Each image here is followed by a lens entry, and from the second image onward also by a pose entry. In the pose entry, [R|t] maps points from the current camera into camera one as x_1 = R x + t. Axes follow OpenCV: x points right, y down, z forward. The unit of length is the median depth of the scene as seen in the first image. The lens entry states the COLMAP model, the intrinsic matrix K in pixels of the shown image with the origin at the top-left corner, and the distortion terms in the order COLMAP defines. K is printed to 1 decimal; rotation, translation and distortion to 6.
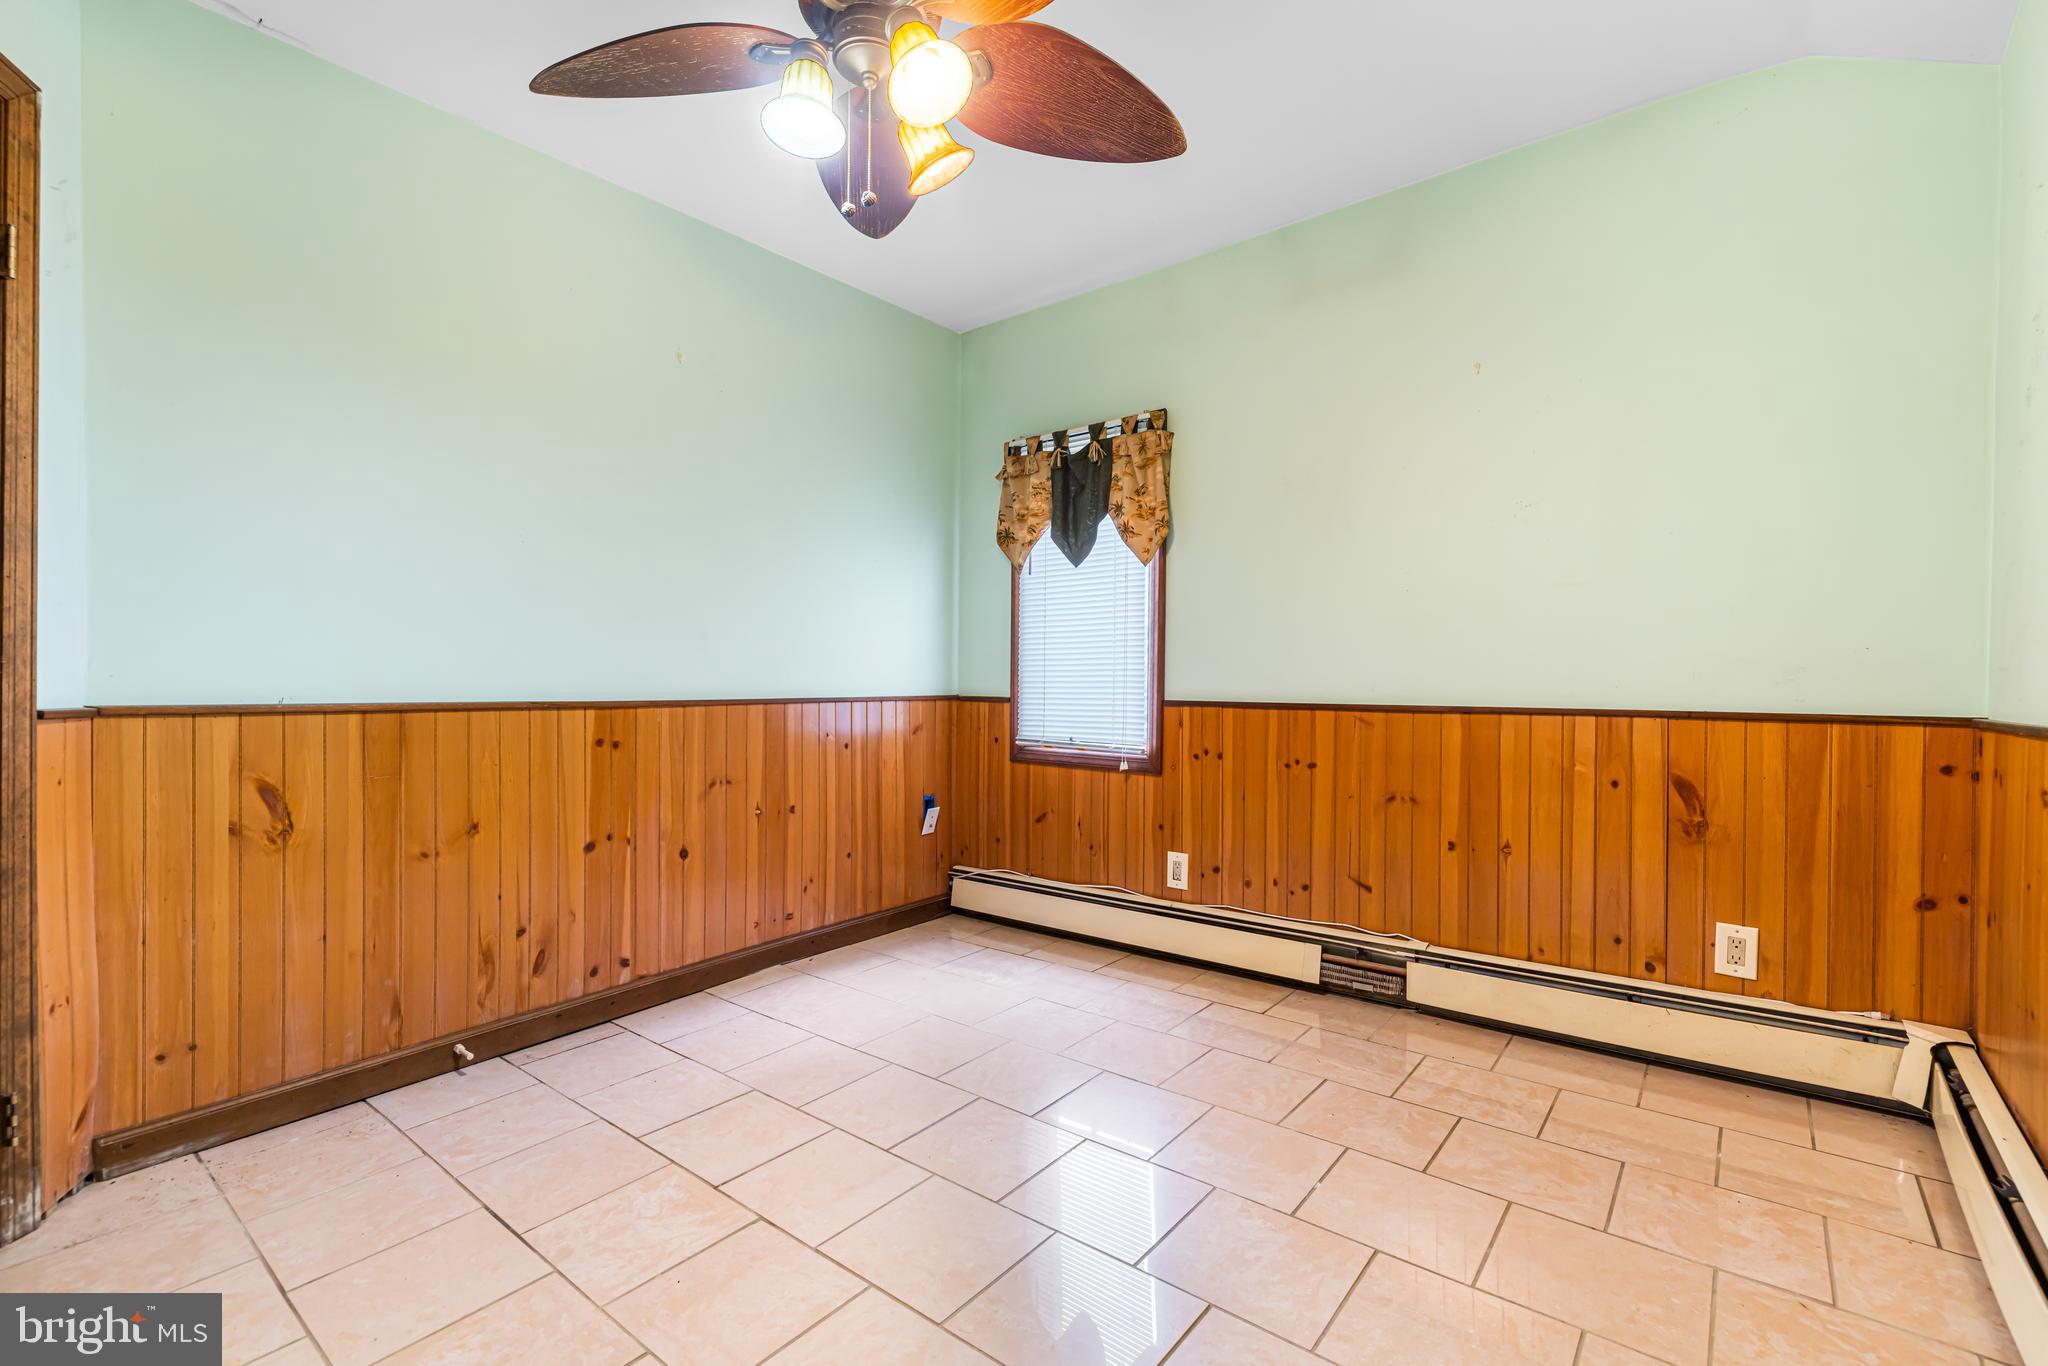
lens RADIAL K [[918.6, 0, 1022.3], [0, 918.6, 680.0], [0, 0, 1]] dist [0.000417, 0.002378]
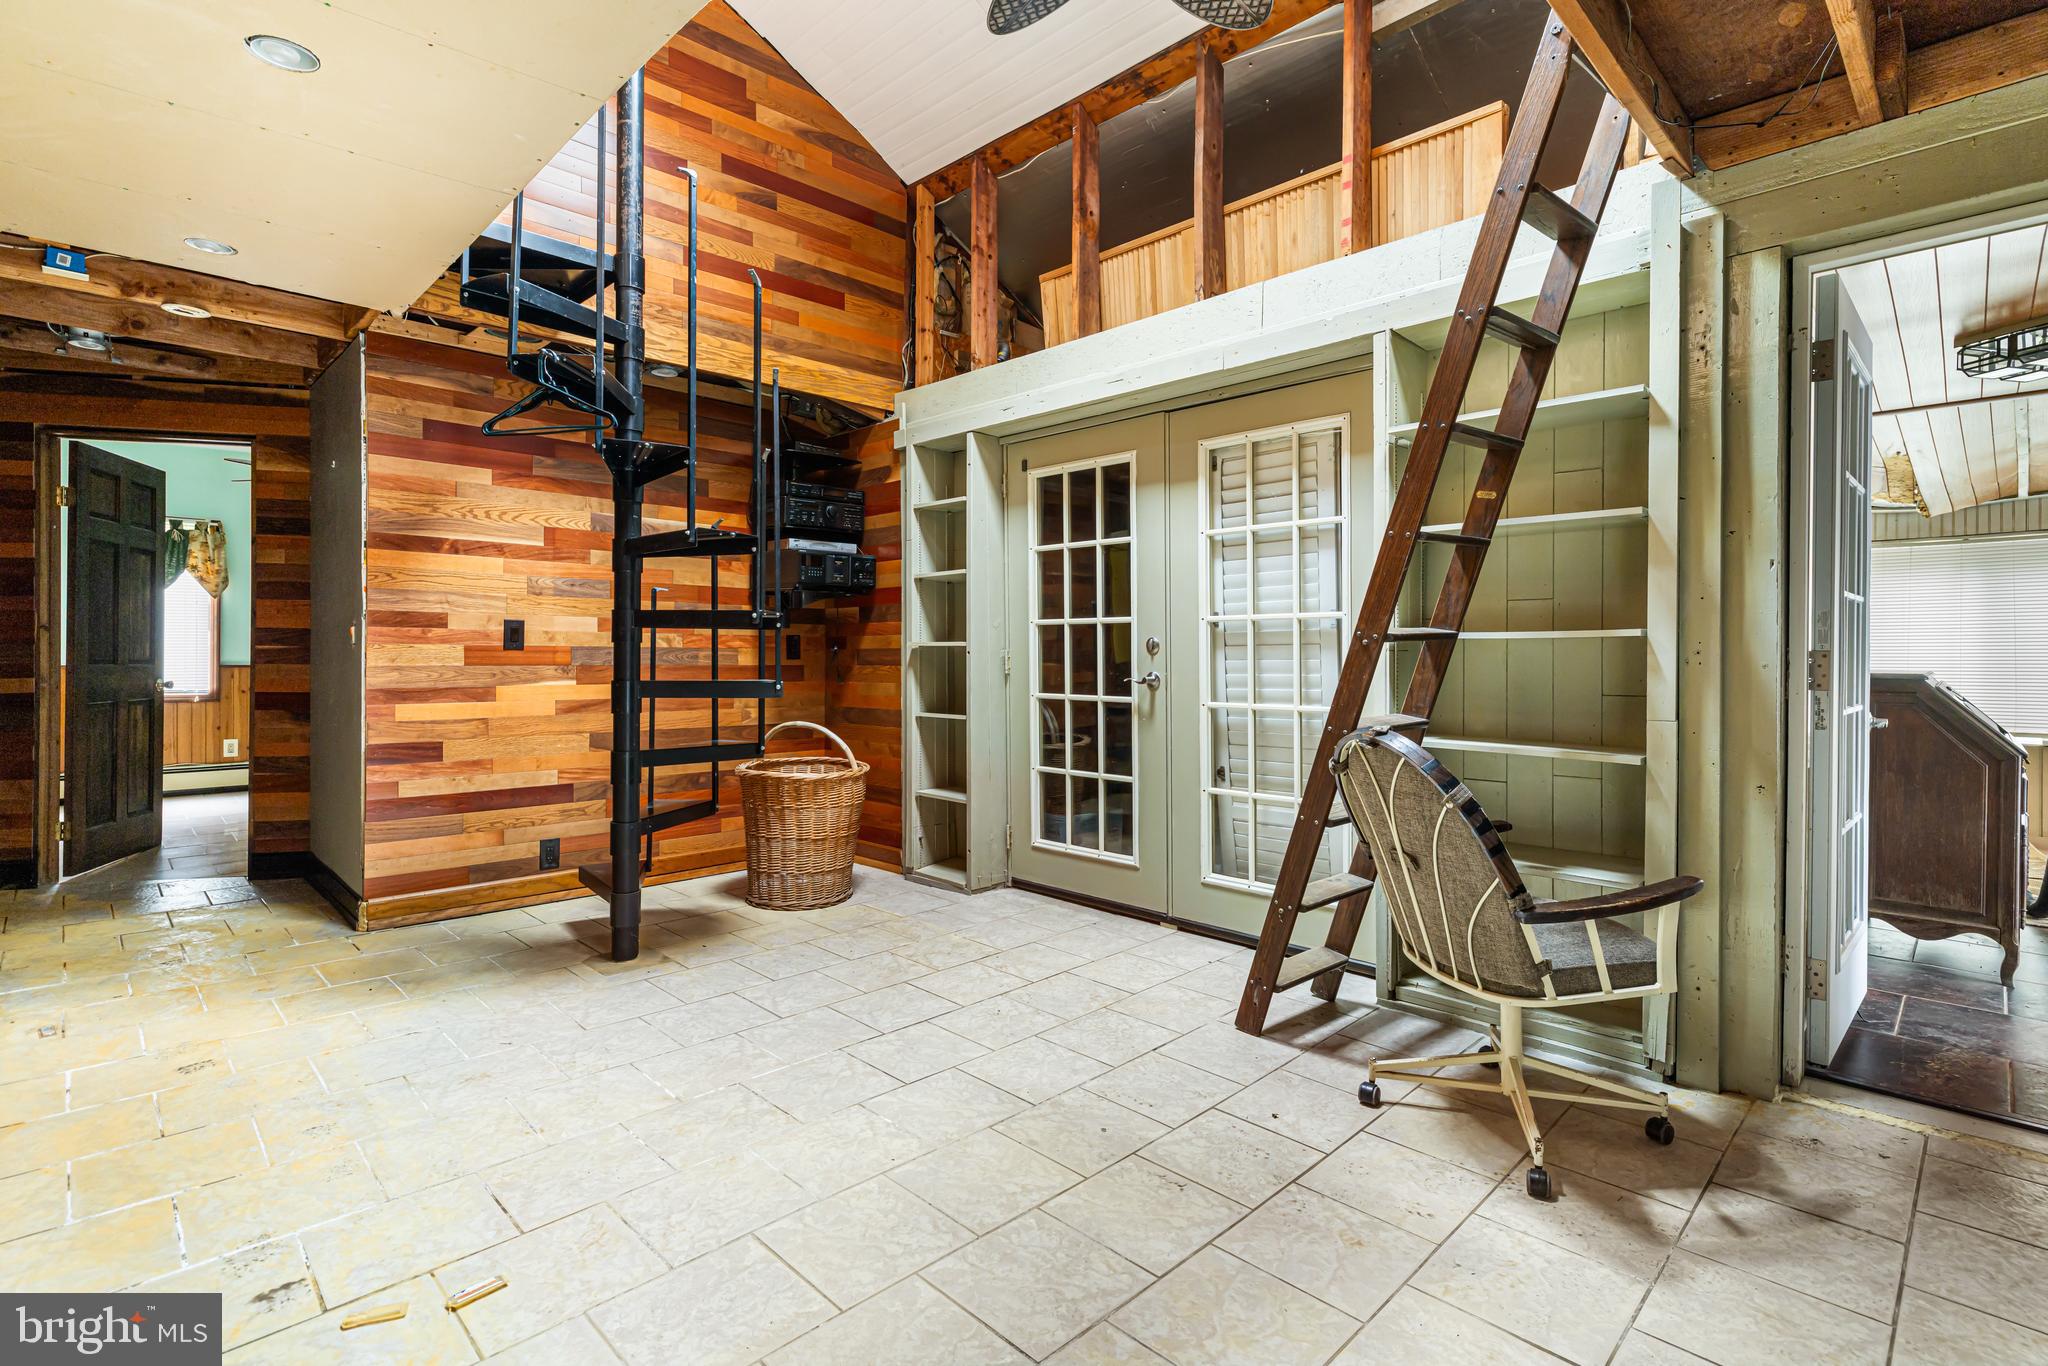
lens RADIAL K [[984.5, 0, 1023.8], [0, 984.5, 670.8], [0, 0, 1]] dist [0.000704, 0.000199]
pose [[0.113530, -0.005462, 0.993520, -1.787852], [0.001108, 0.999985, 0.005371, 0.024332], [-0.993534, 0.000491, 0.113534, -0.995504]]
